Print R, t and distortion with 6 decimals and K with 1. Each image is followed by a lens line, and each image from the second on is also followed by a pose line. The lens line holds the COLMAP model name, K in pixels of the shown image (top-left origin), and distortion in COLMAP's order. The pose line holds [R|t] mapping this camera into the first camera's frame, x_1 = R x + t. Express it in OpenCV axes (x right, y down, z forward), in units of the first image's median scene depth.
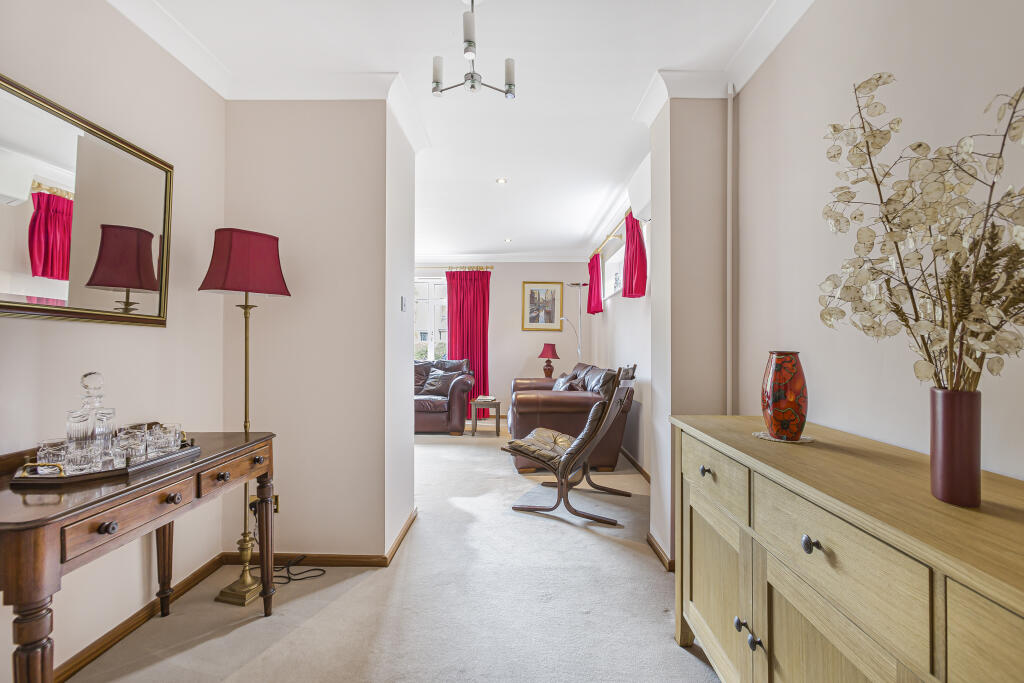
lens RADIAL K [[465.4, 0, 515.8], [0, 465.4, 338.9], [0, 0, 1]] dist [0.001536, 0.000132]
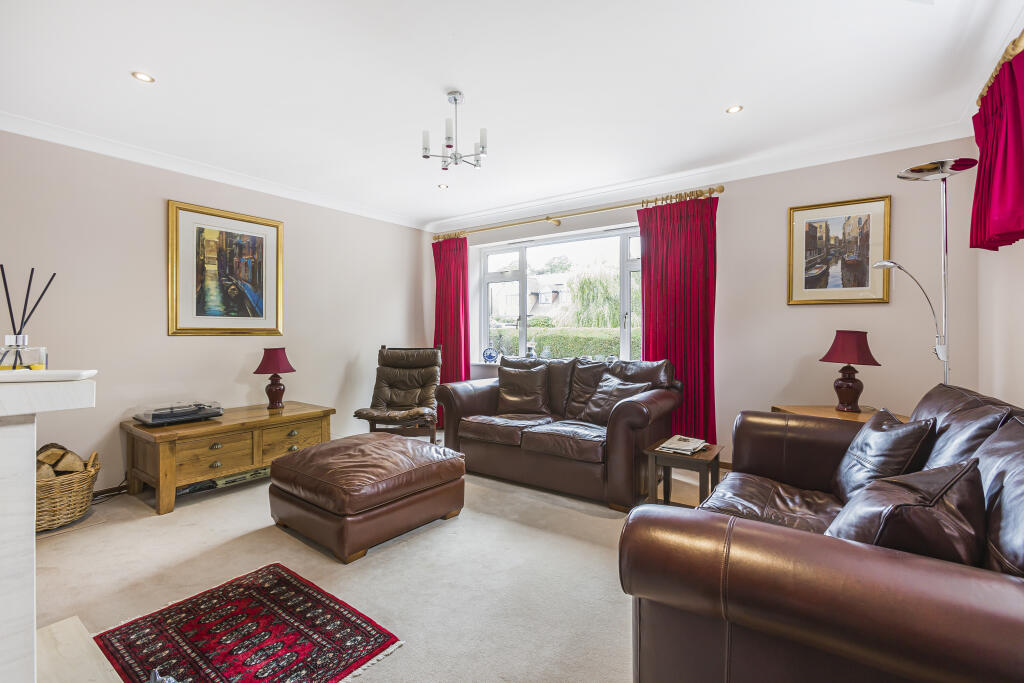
lens RADIAL K [[465.4, 0, 515.8], [0, 465.4, 338.9], [0, 0, 1]] dist [0.001536, 0.000132]
pose [[0.827253, 0.000246, -0.561829, 0.057200], [0.014839, 0.999641, 0.022288, 0.003155], [0.561633, -0.026775, 0.826953, 0.443125]]
